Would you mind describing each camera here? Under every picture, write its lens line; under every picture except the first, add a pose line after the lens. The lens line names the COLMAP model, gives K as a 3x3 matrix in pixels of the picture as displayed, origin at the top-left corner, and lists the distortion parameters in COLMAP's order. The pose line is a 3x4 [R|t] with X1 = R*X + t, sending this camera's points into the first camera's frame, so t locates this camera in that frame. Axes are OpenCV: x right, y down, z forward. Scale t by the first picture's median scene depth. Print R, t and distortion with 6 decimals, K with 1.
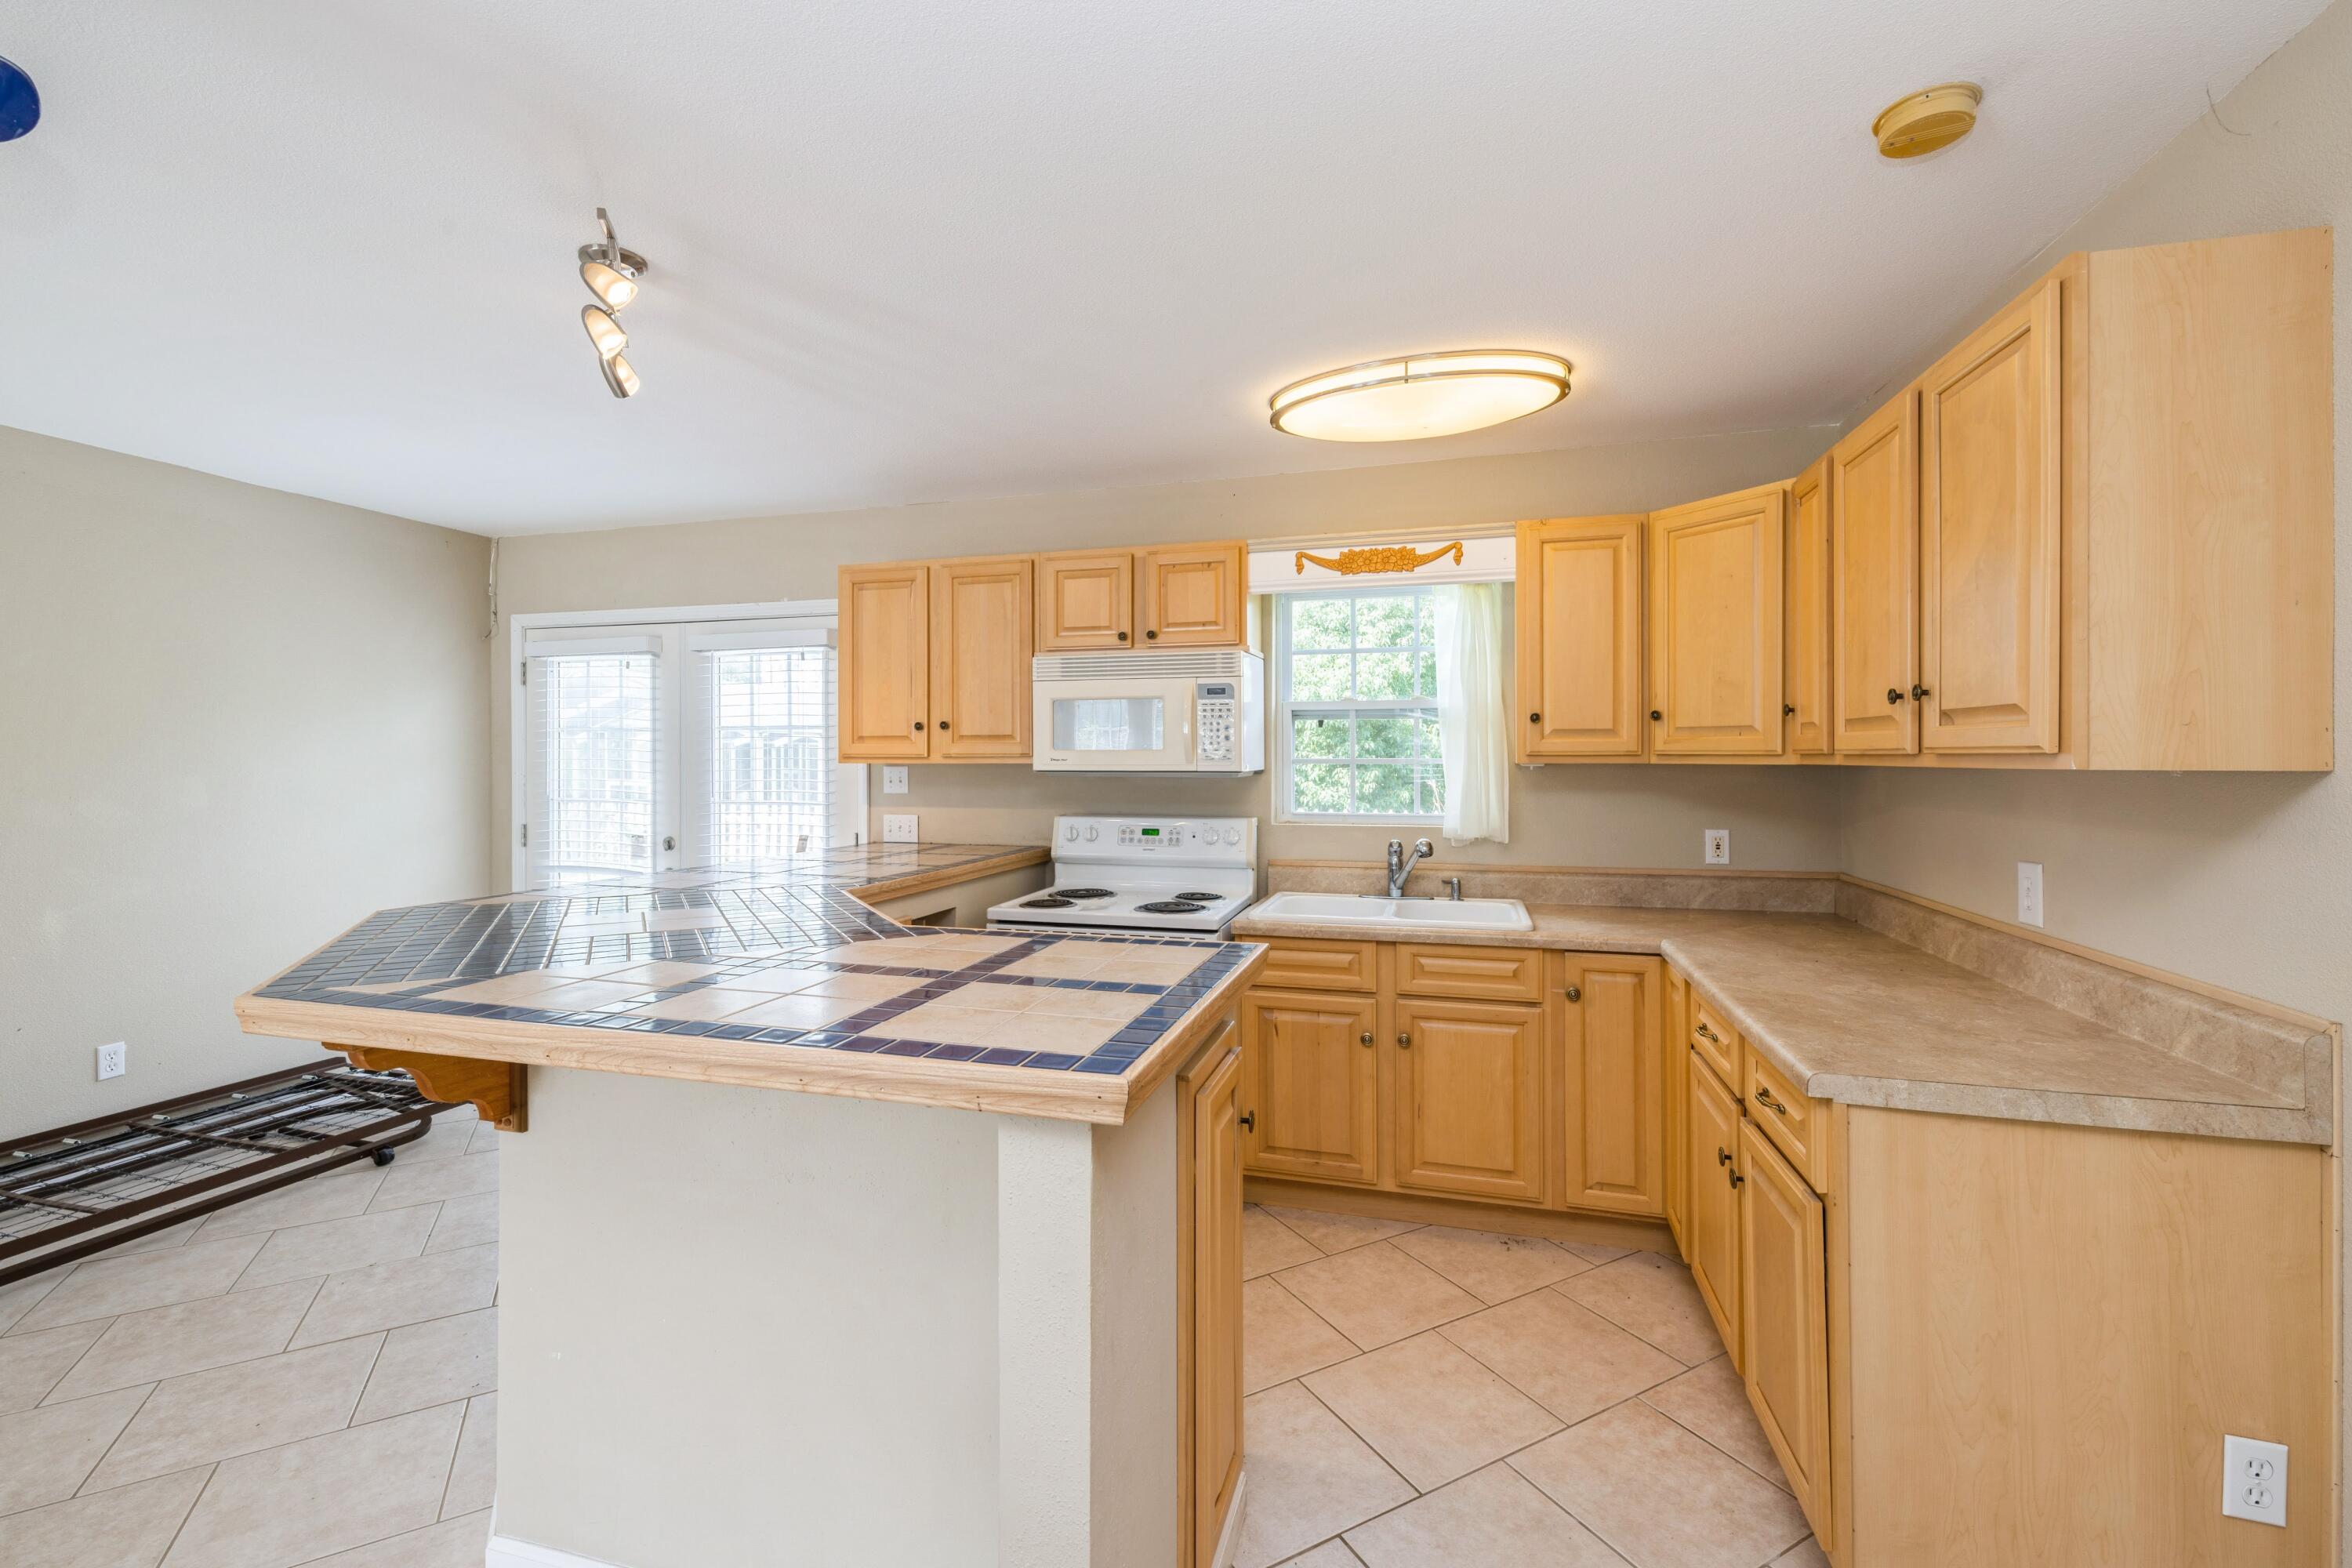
lens RADIAL K [[981.8, 0, 1173.4], [0, 981.8, 775.2], [0, 0, 1]] dist [0.000289, 0.000045]
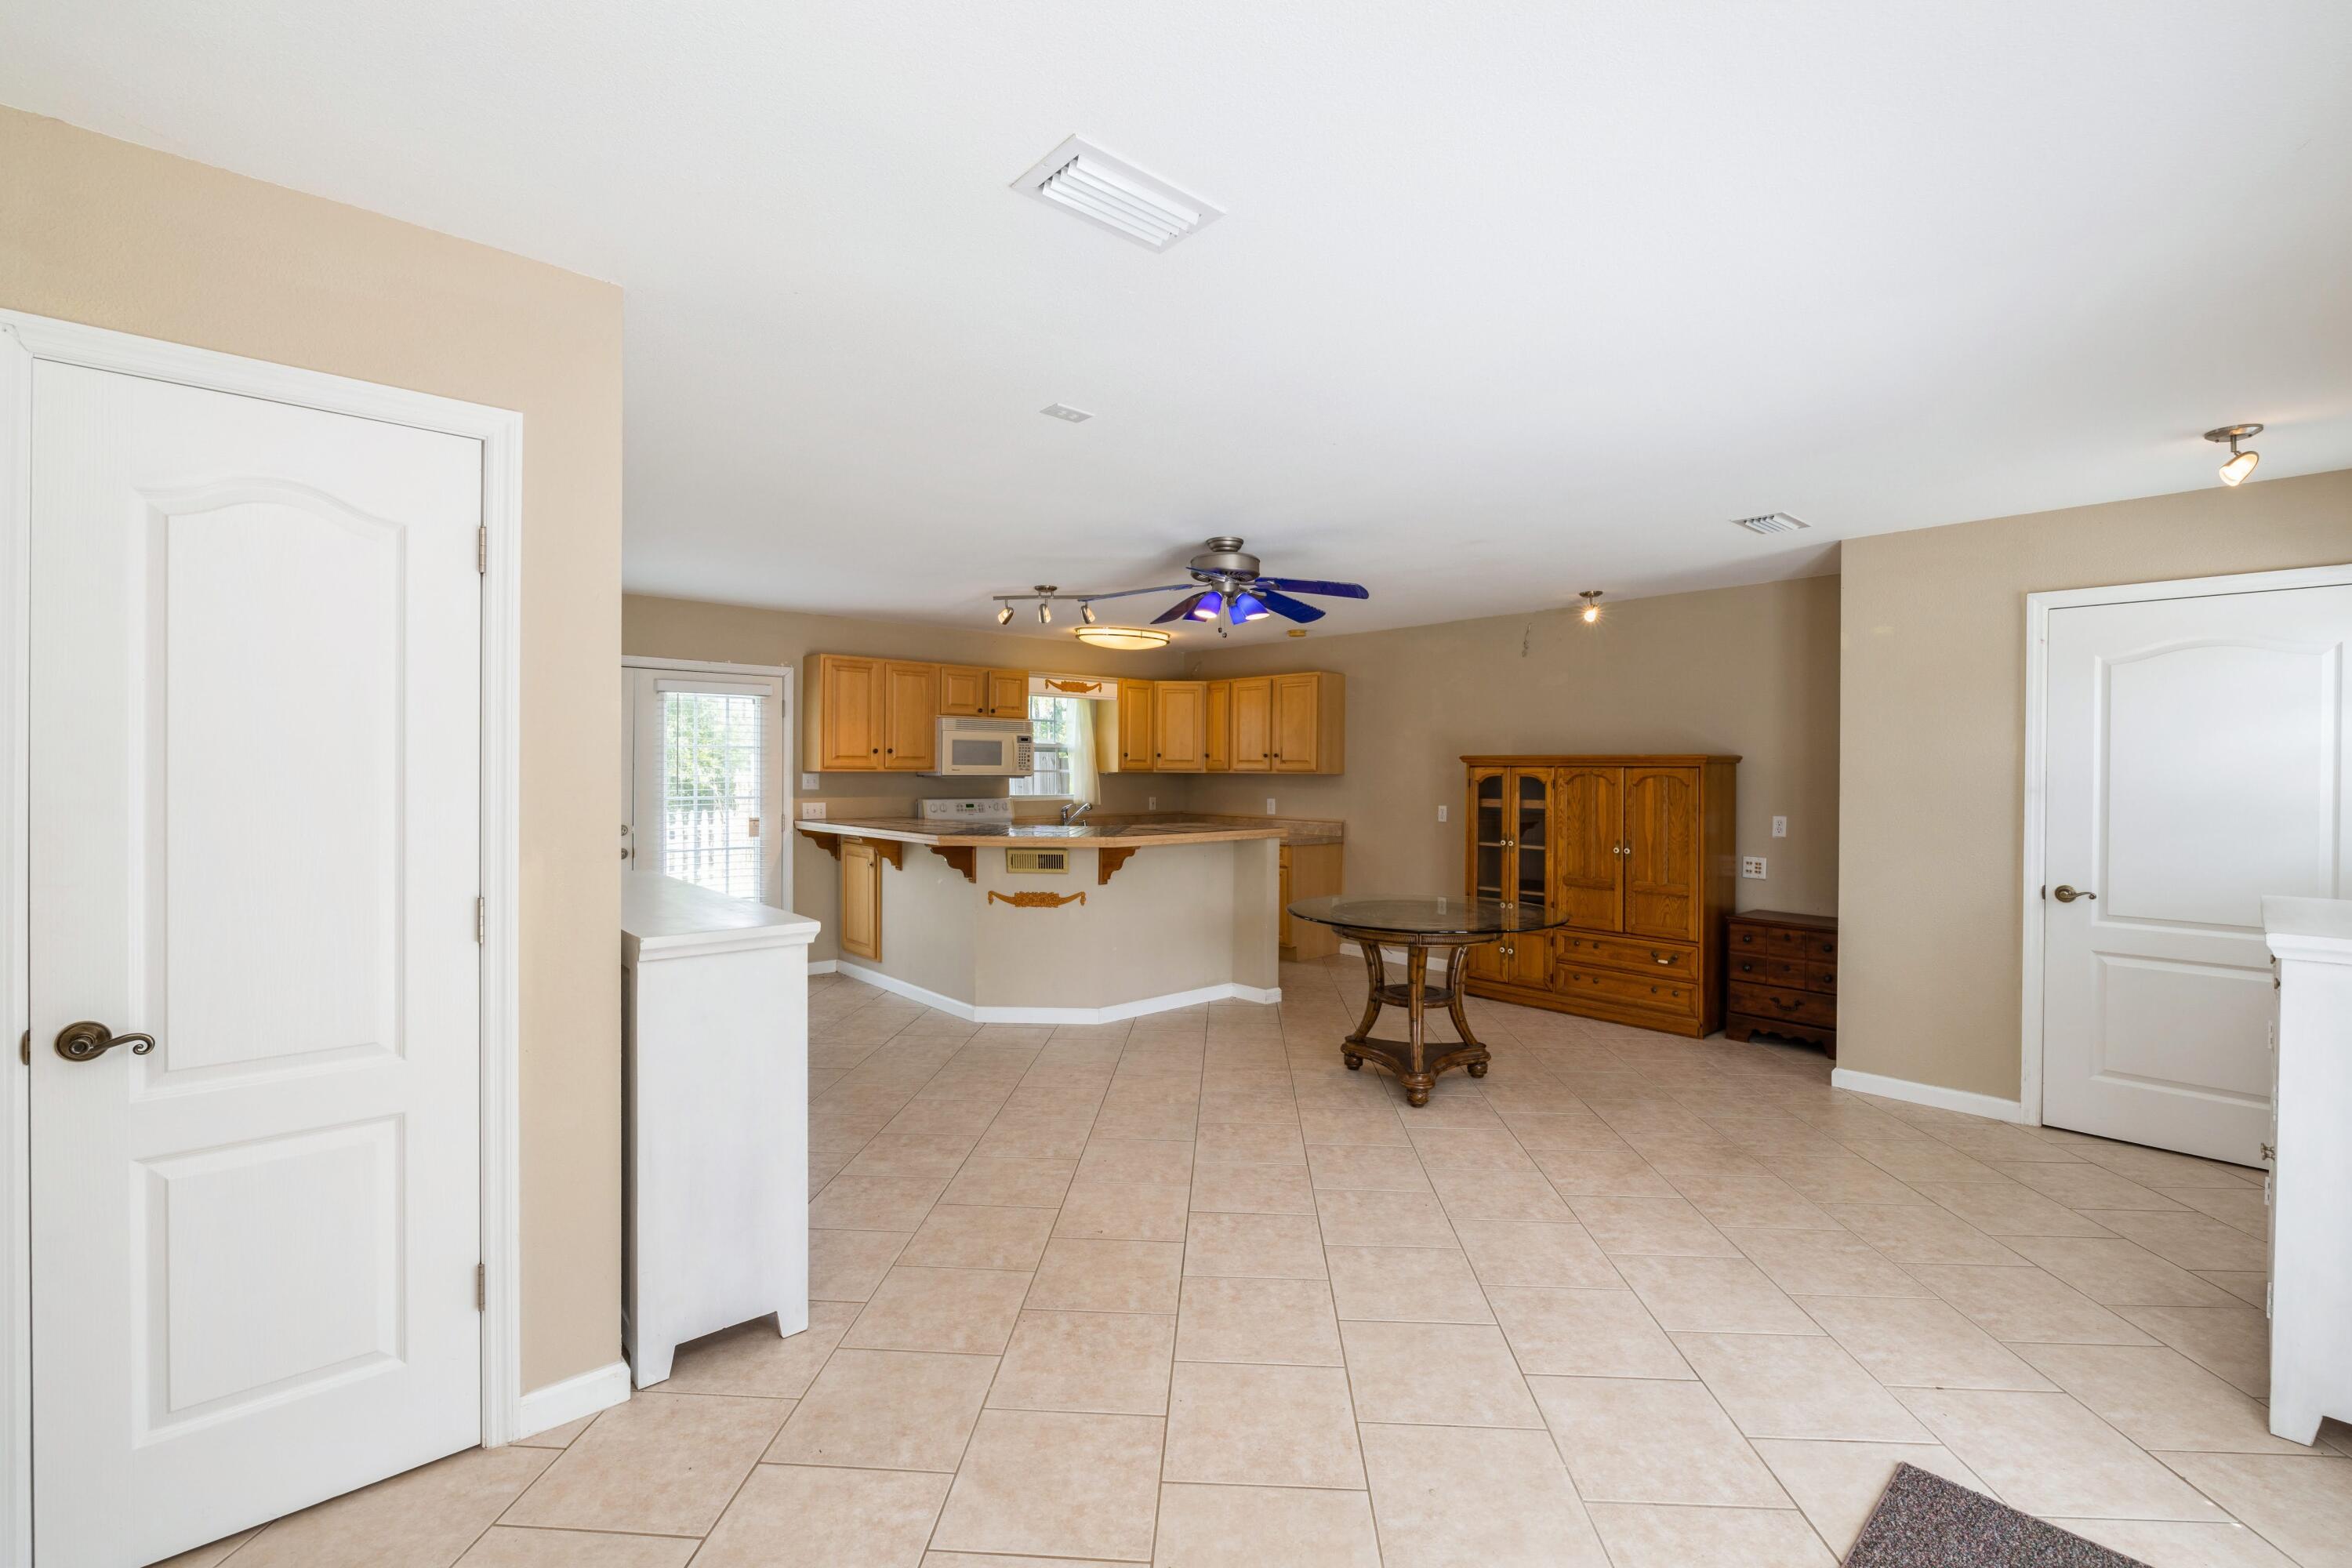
lens RADIAL K [[981.8, 0, 1174.3], [0, 981.8, 778.9], [0, 0, 1]] dist [0.000289, 0.000045]
pose [[0.536225, -0.004881, 0.844061, -1.604998], [0.007267, 0.999973, 0.001165, 0.003911], [-0.844044, 0.005509, 0.536246, -0.466259]]
